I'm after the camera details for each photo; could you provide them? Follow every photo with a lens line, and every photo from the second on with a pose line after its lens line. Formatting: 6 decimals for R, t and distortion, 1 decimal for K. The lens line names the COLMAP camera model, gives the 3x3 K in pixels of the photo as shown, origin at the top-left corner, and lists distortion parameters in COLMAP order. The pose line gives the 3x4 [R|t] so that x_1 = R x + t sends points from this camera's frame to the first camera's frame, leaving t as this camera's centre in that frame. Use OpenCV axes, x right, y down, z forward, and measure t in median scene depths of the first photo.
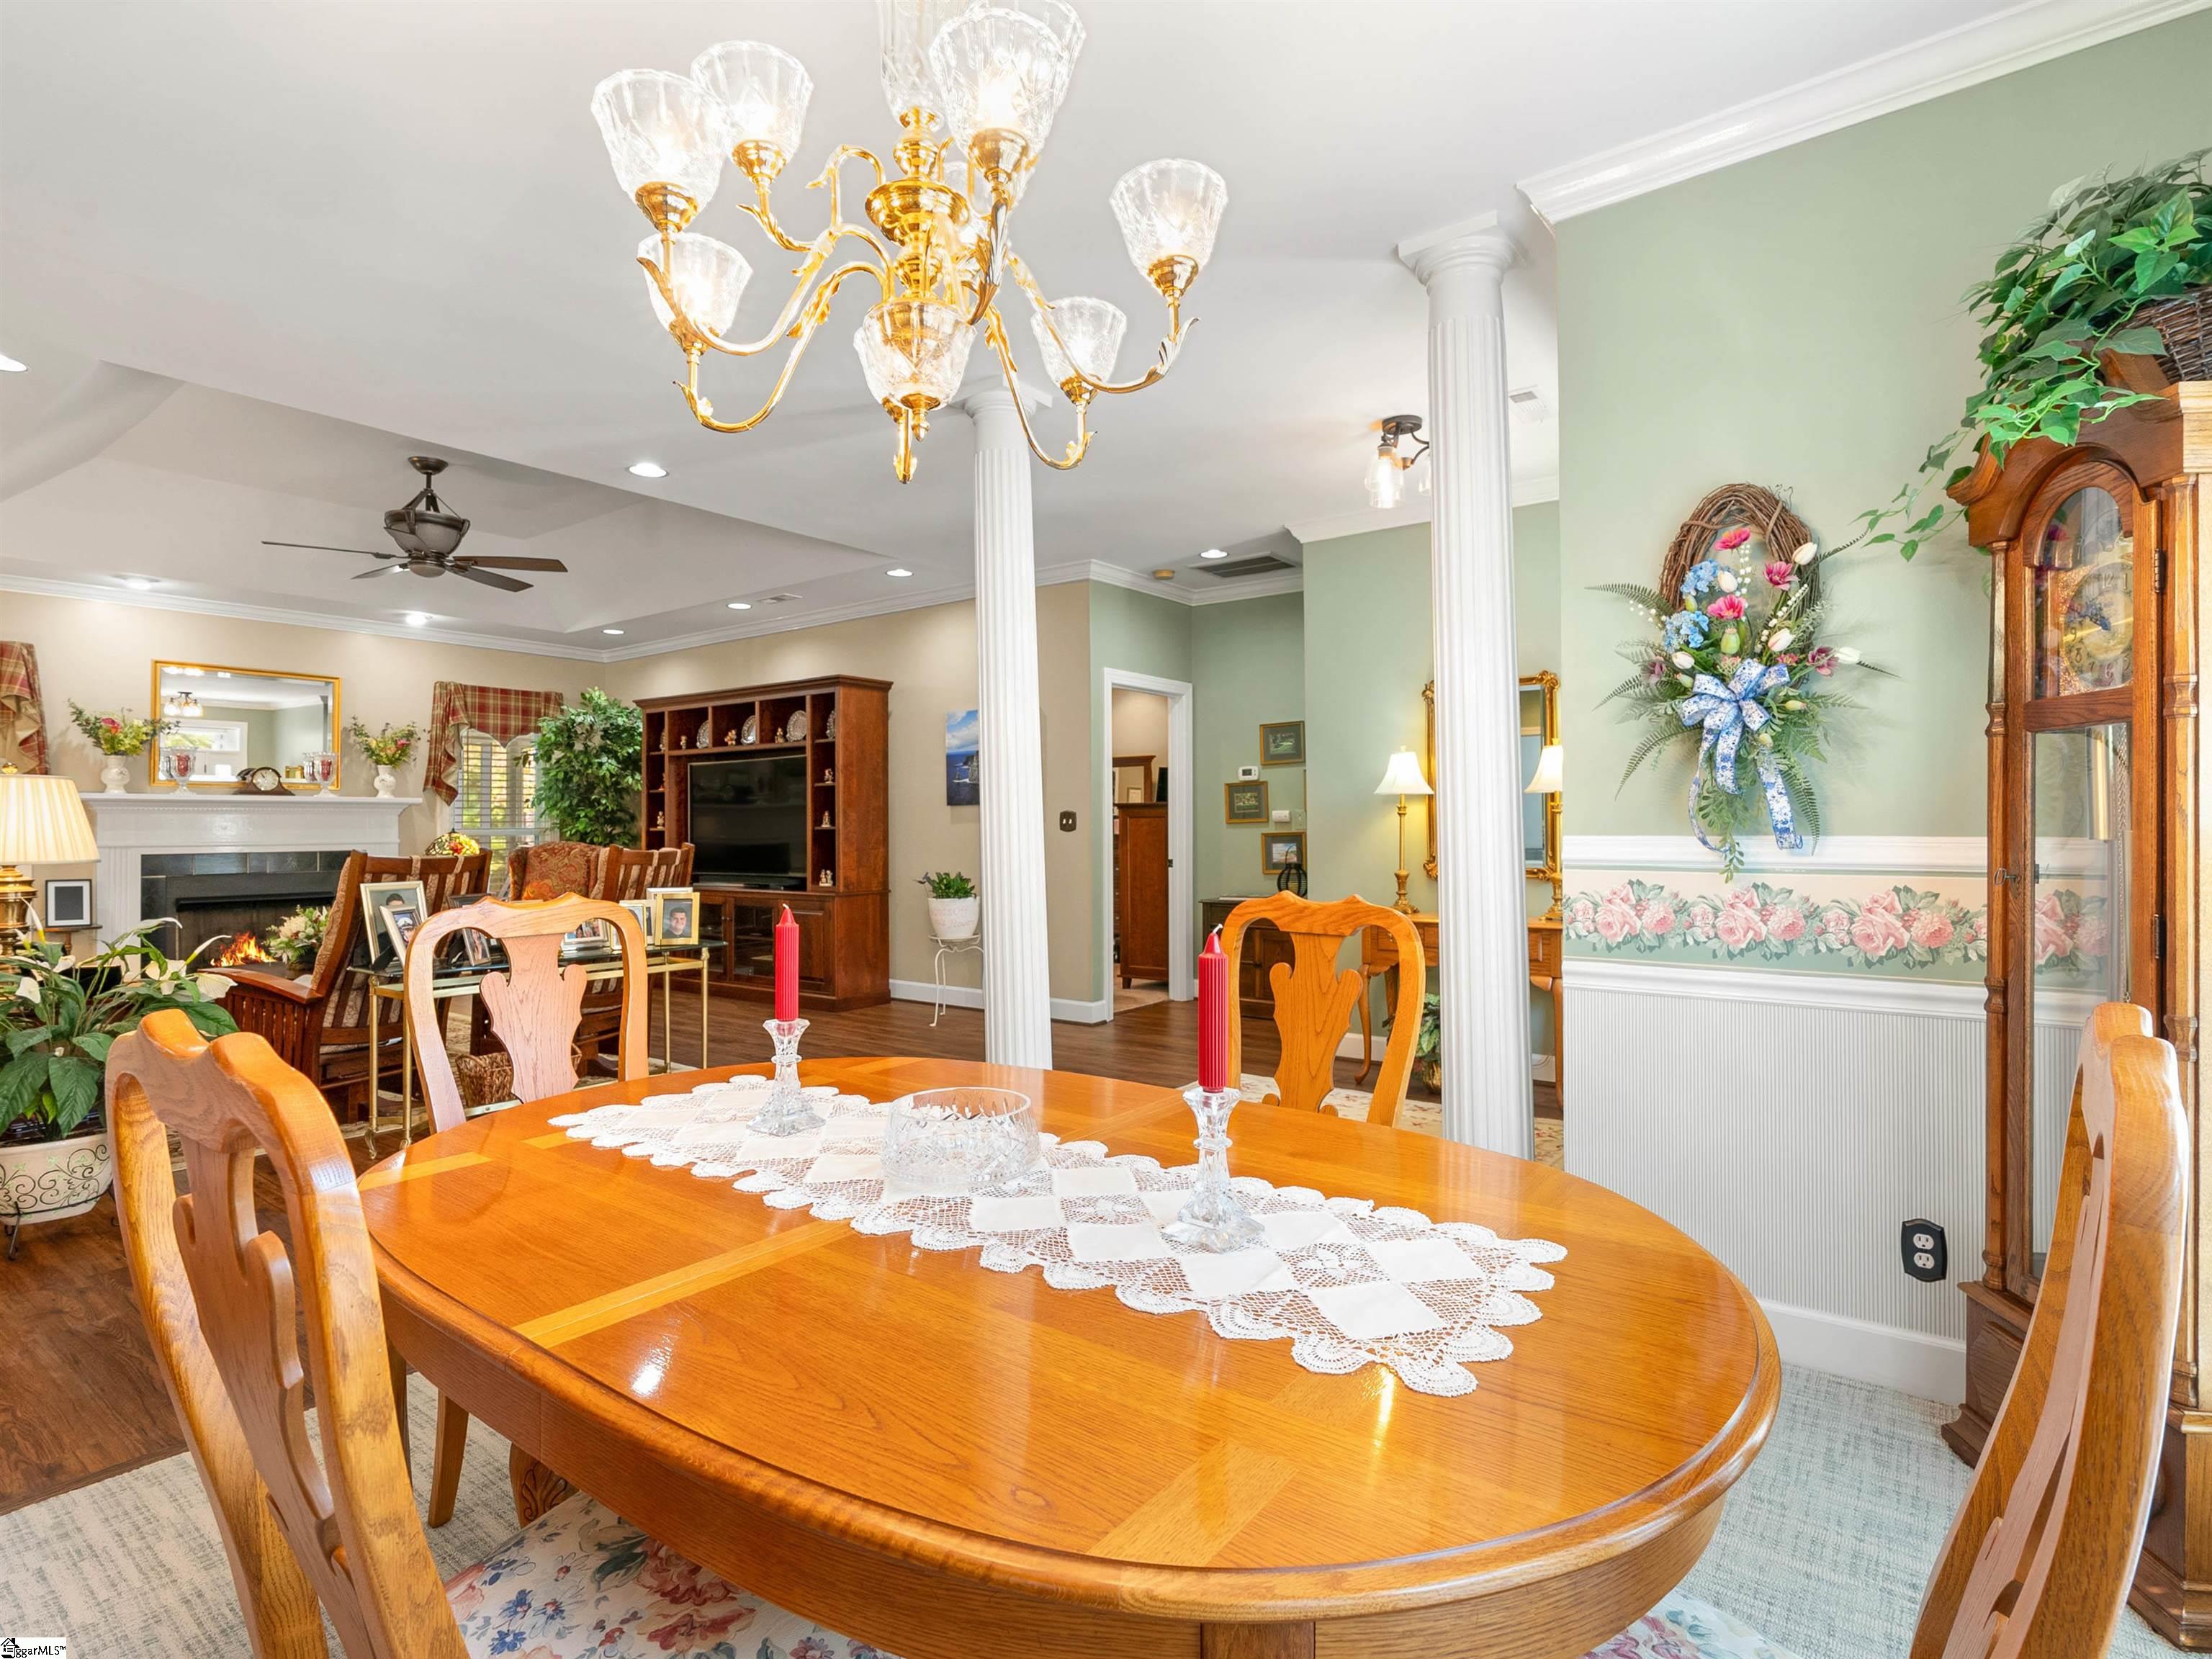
lens RADIAL K [[1119.0, 0, 1088.7], [0, 1119.0, 834.0], [0, 0, 1]] dist [0.001123, 0.001749]
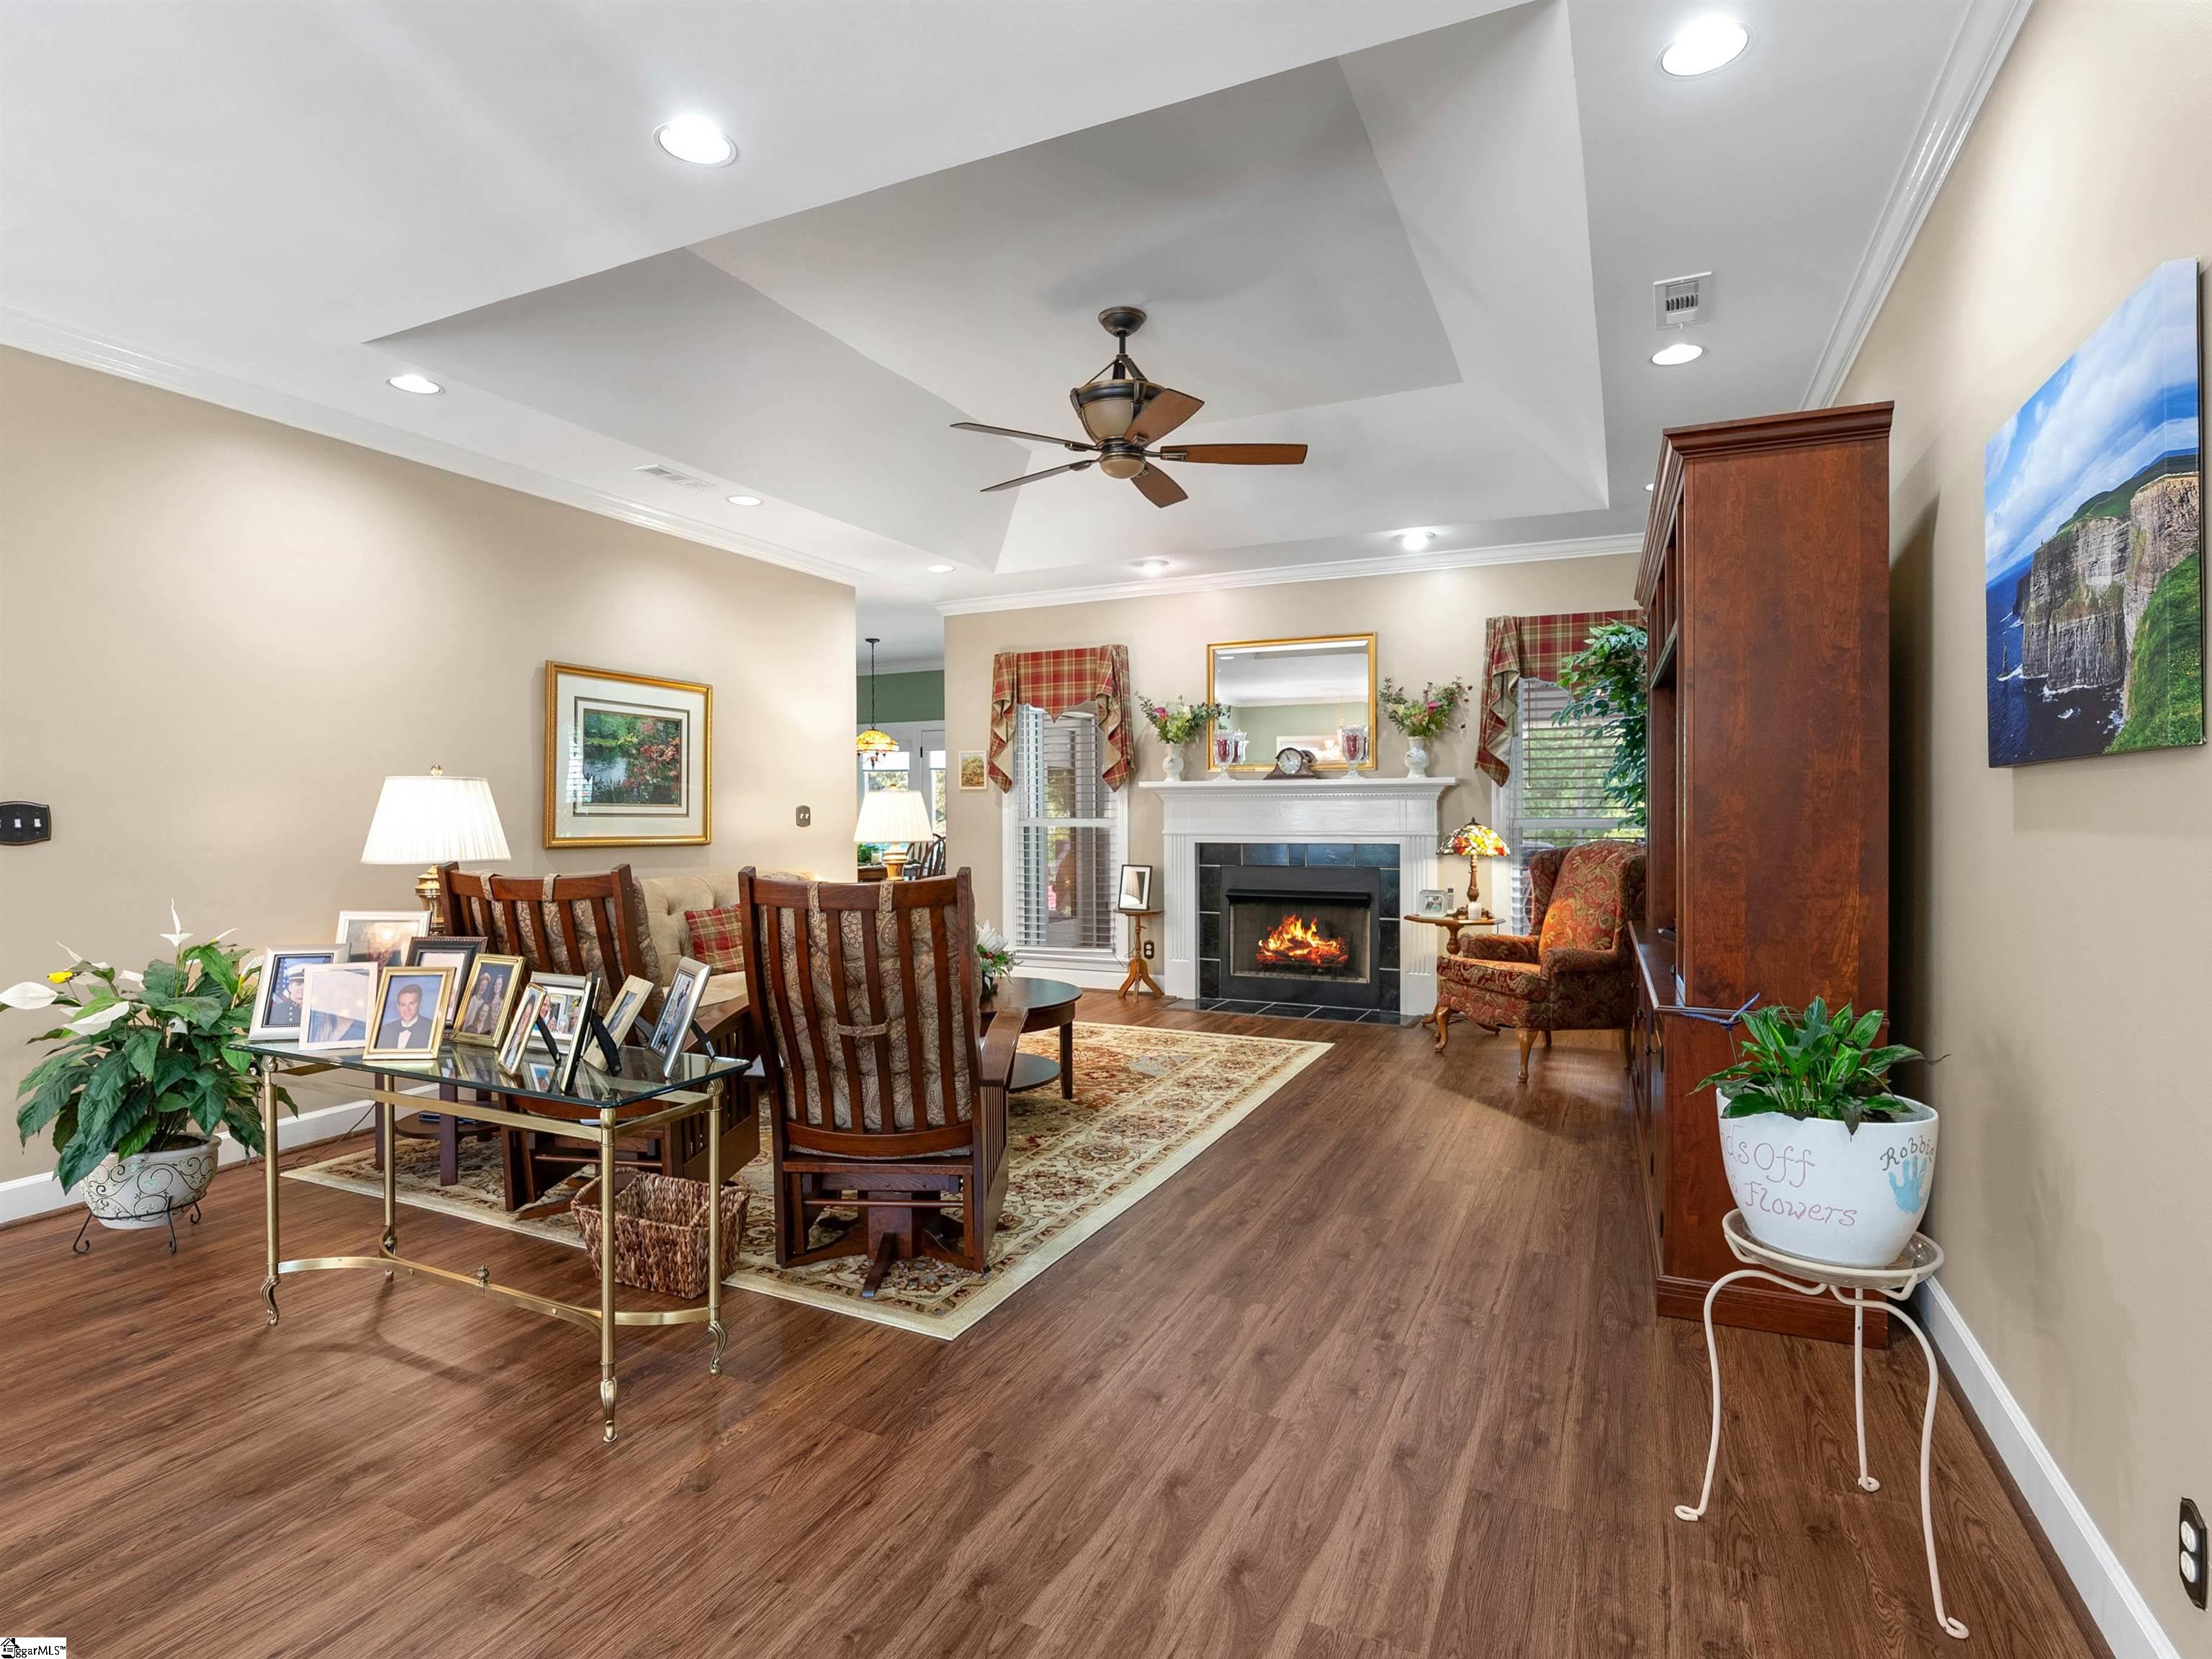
lens RADIAL K [[1119.7, 0, 1106.0], [0, 1119.7, 829.5], [0, 0, 1]] dist [-0.009988, 0.000347]
pose [[0.222862, 0.022334, -0.974594, 0.097794], [-0.005466, 0.999750, 0.021660, -0.013680], [0.974835, 0.000499, 0.222928, 0.679727]]
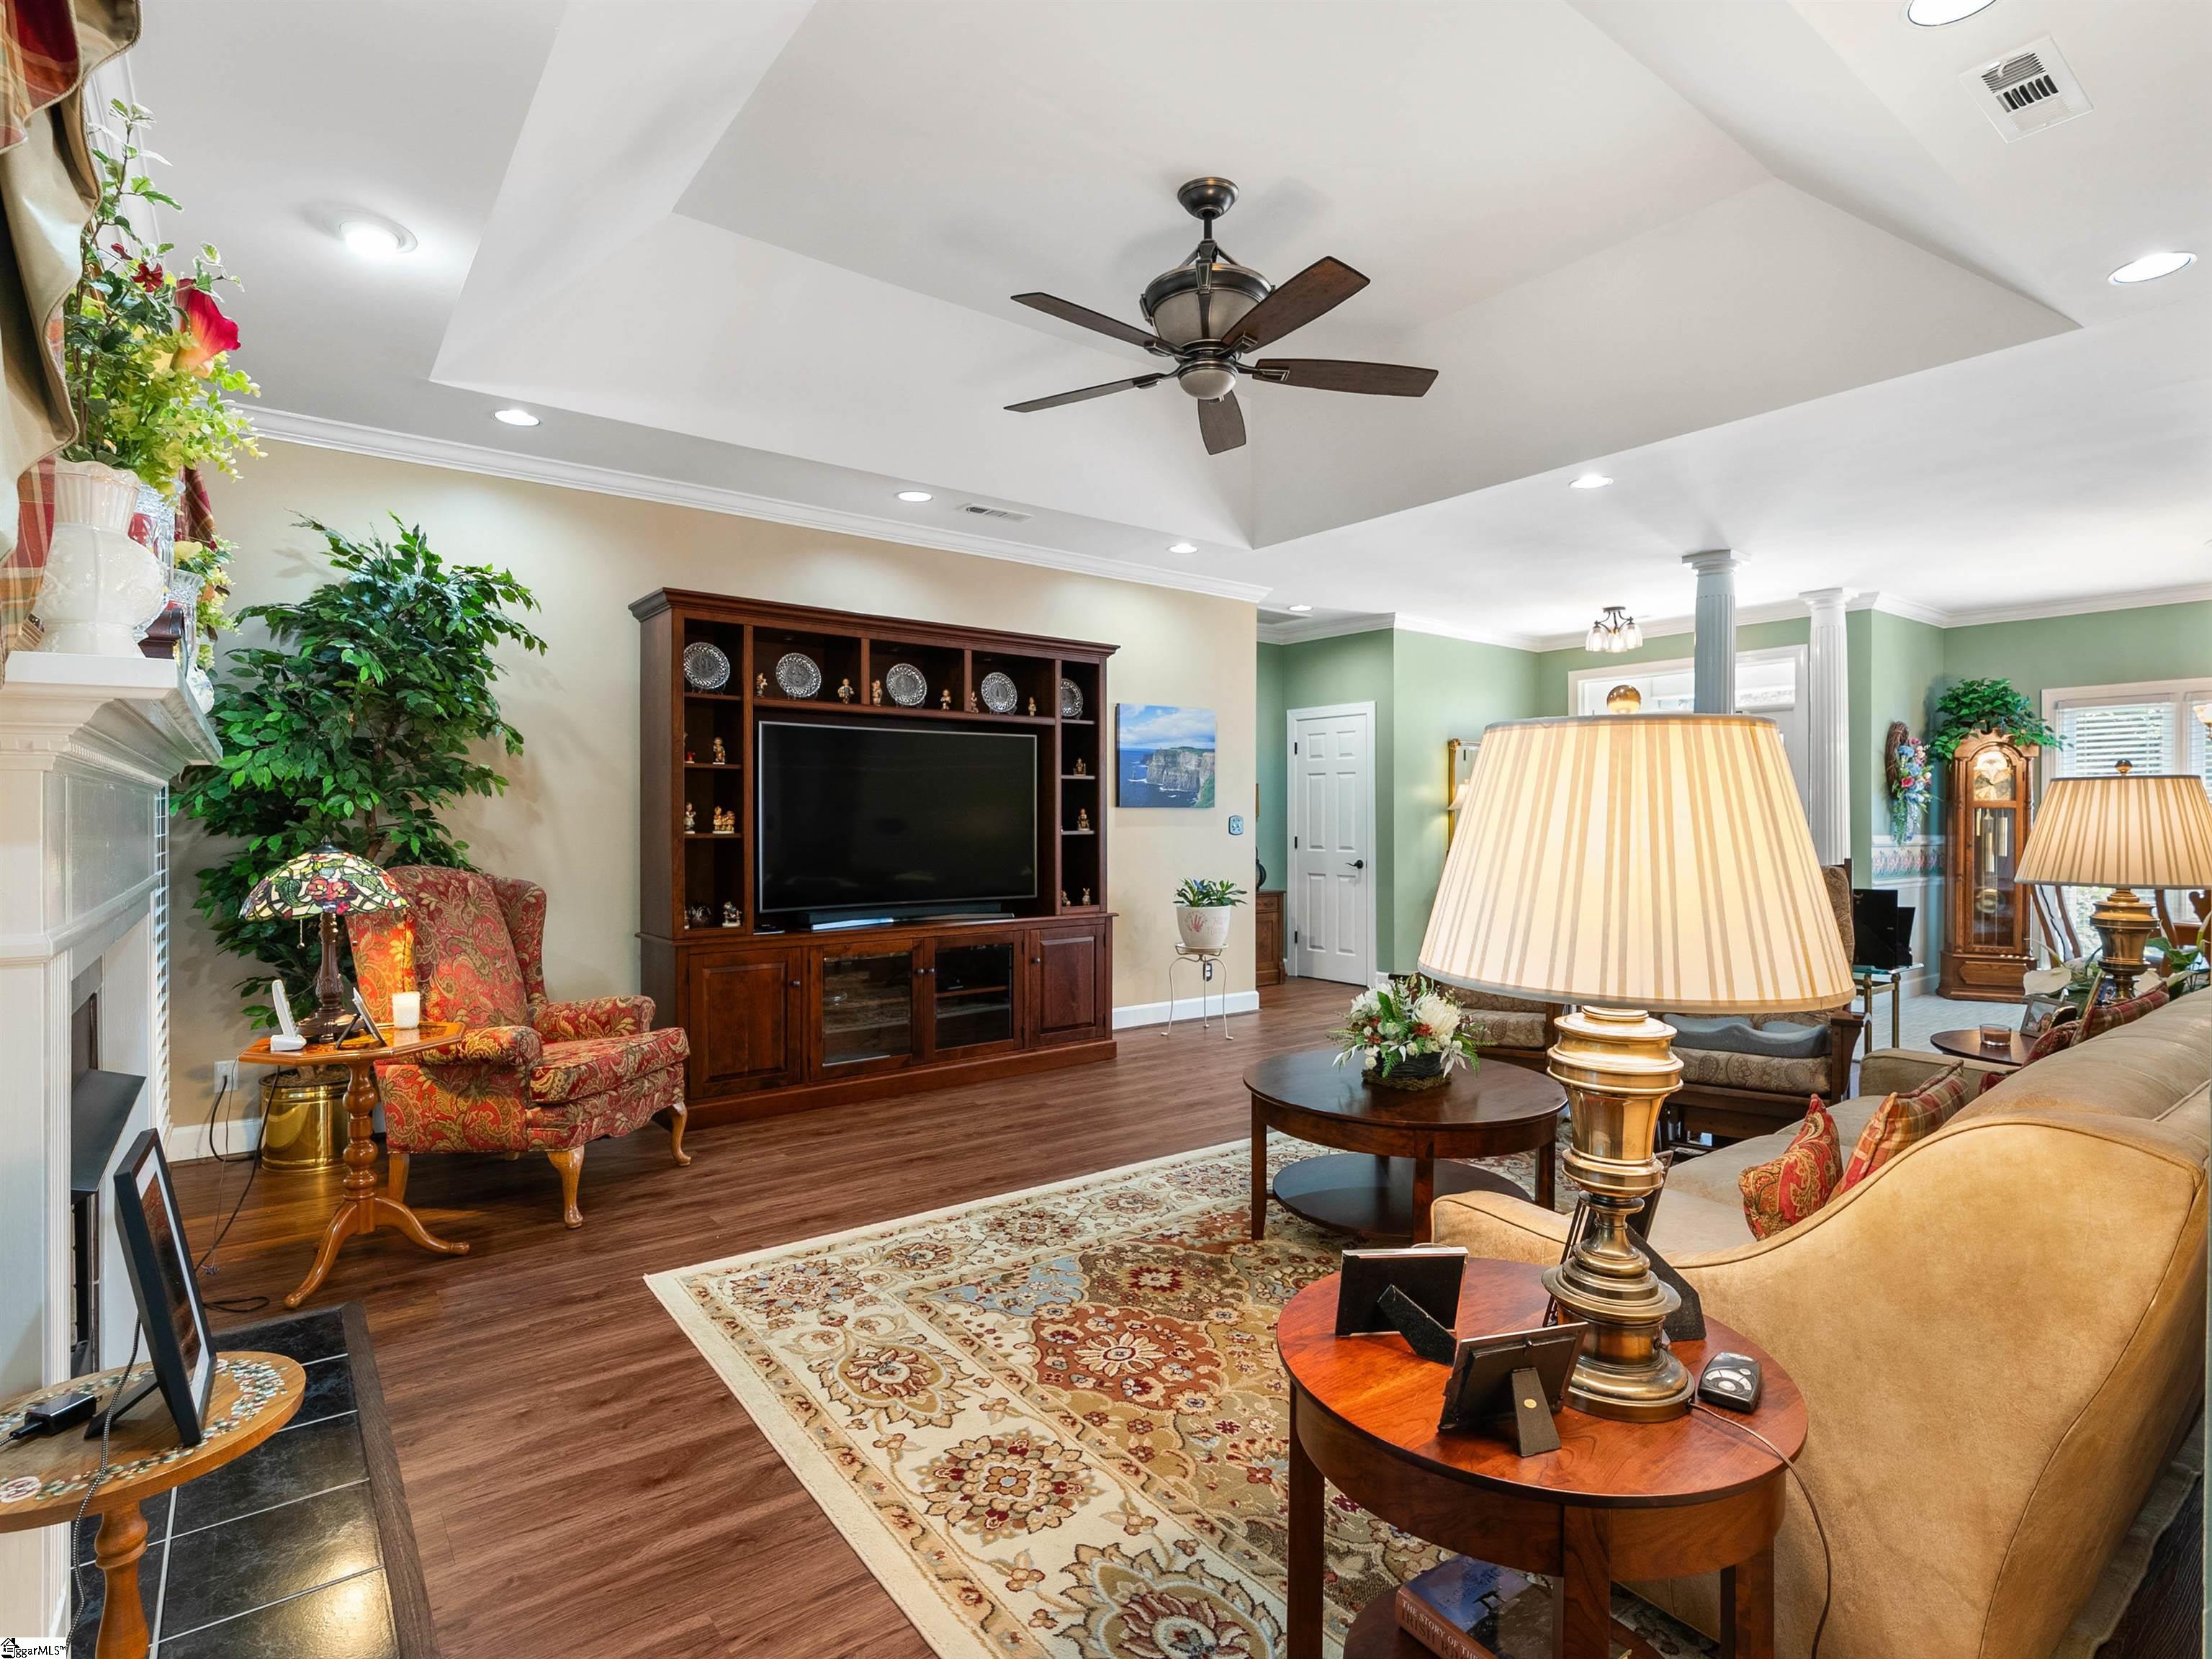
lens RADIAL K [[1119.7, 0, 1106.0], [0, 1119.7, 829.5], [0, 0, 1]] dist [-0.009988, 0.000347]
pose [[0.252273, -0.003181, 0.967651, -0.944447], [0.005177, 0.999985, 0.001937, -0.008504], [-0.967642, 0.004521, 0.252286, 0.745050]]
